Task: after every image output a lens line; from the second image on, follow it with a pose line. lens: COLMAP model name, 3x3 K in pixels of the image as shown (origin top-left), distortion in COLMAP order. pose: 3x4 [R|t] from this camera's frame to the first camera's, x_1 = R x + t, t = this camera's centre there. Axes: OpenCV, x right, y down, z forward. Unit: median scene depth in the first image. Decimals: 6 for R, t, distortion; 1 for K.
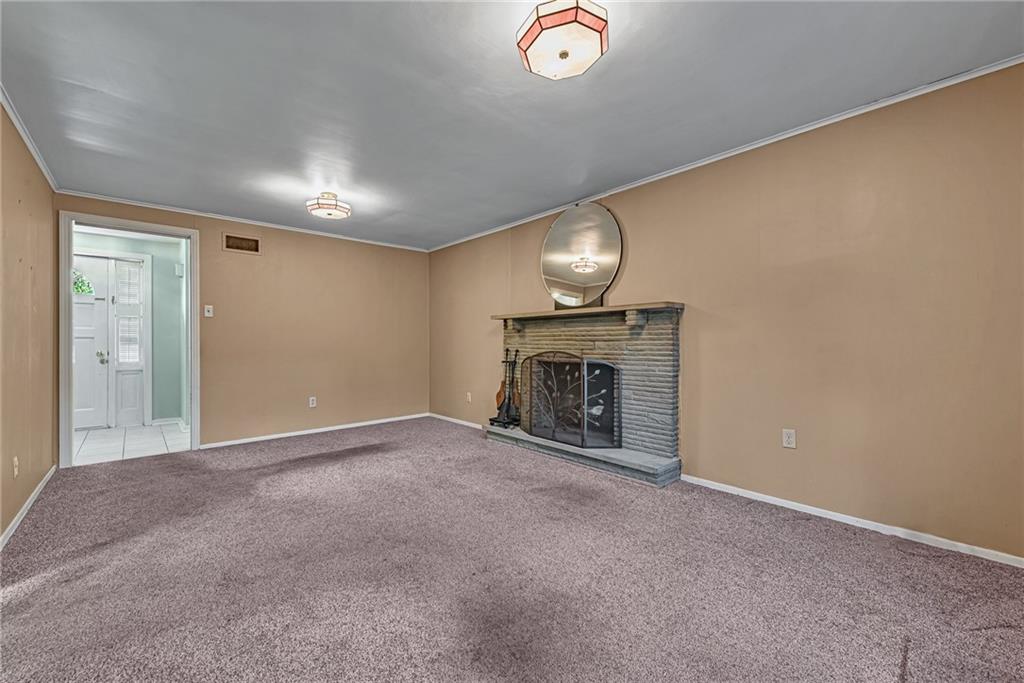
lens RADIAL K [[418.2, 0, 516.7], [0, 418.2, 340.4], [0, 0, 1]] dist [0.001121, -0.000028]
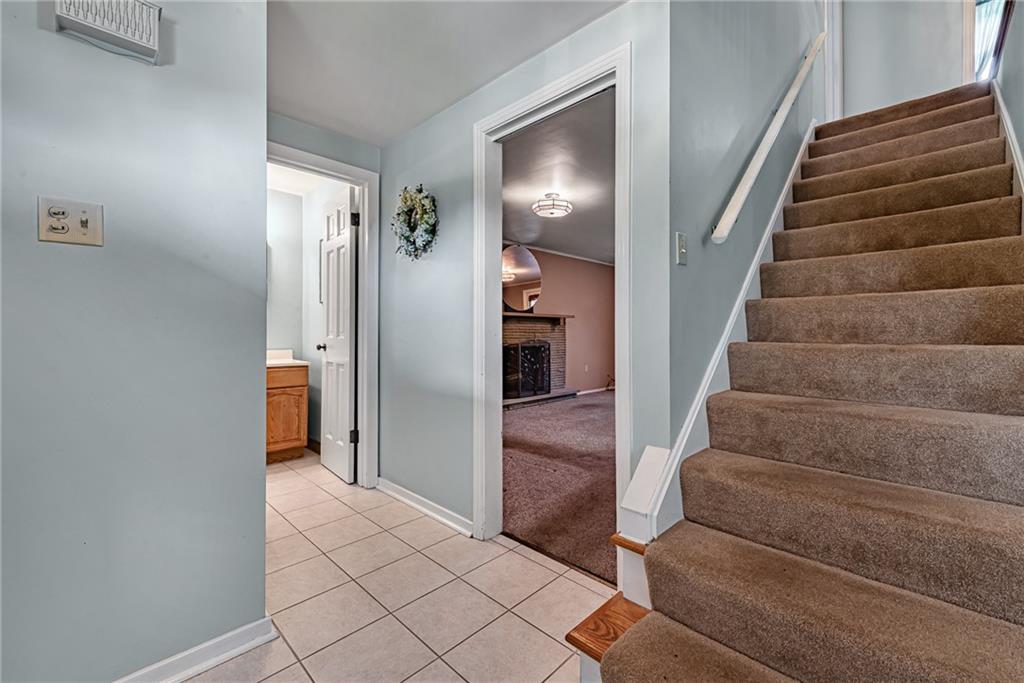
lens RADIAL K [[418.2, 0, 516.7], [0, 418.2, 340.4], [0, 0, 1]] dist [0.001121, -0.000028]
pose [[-0.071860, -0.006600, 0.997393, -1.495050], [0.005033, 0.999963, 0.006980, 0.018436], [-0.997402, 0.005521, -0.071824, 1.184750]]
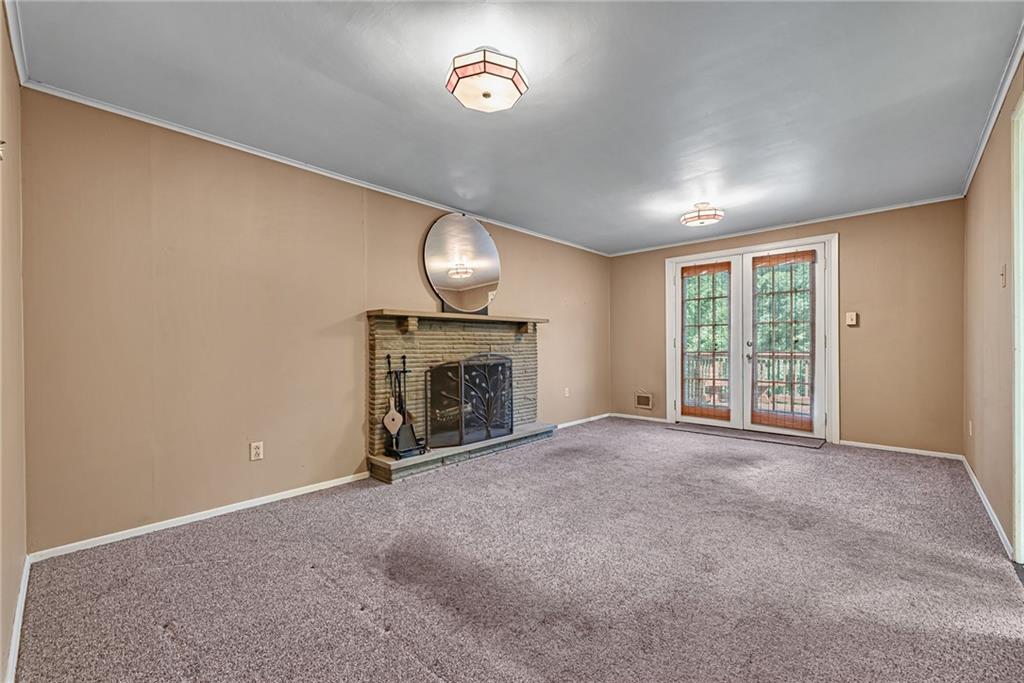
lens RADIAL K [[421.1, 0, 507.4], [0, 421.1, 353.1], [0, 0, 1]] dist [-0.000482, -0.000164]
pose [[-0.088906, -0.010403, 0.995986, -0.970092], [0.009987, 0.999886, 0.011336, 0.011949], [-0.995990, 0.010954, -0.088792, 1.045156]]
